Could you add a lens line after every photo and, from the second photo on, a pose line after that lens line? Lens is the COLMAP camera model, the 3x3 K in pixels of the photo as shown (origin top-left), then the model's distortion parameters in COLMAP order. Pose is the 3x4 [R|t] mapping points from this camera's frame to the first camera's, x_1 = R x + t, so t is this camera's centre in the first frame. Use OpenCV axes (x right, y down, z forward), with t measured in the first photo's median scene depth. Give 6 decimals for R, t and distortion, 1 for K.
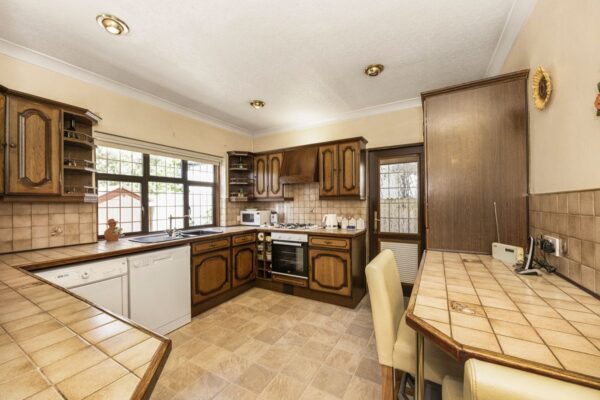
lens RADIAL K [[232.5, 0, 301.8], [0, 232.5, 203.3], [0, 0, 1]] dist [0.003543, 0.000681]
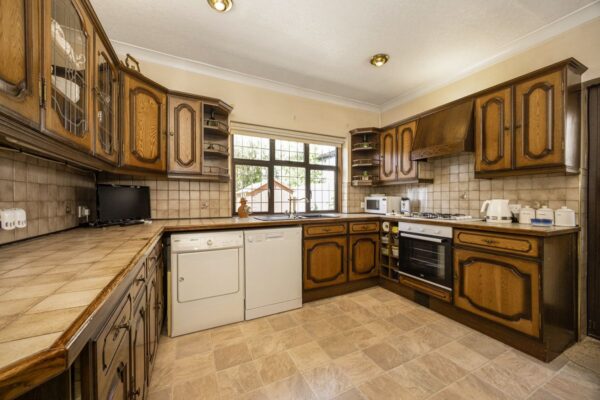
lens RADIAL K [[232.5, 0, 299.1], [0, 232.5, 199.0], [0, 0, 1]] dist [0.003543, 0.000681]
pose [[0.830593, 0.011577, -0.556759, 0.032826], [-0.008191, 0.999930, 0.008572, 0.050661], [0.556820, -0.002559, 0.830630, 0.177007]]
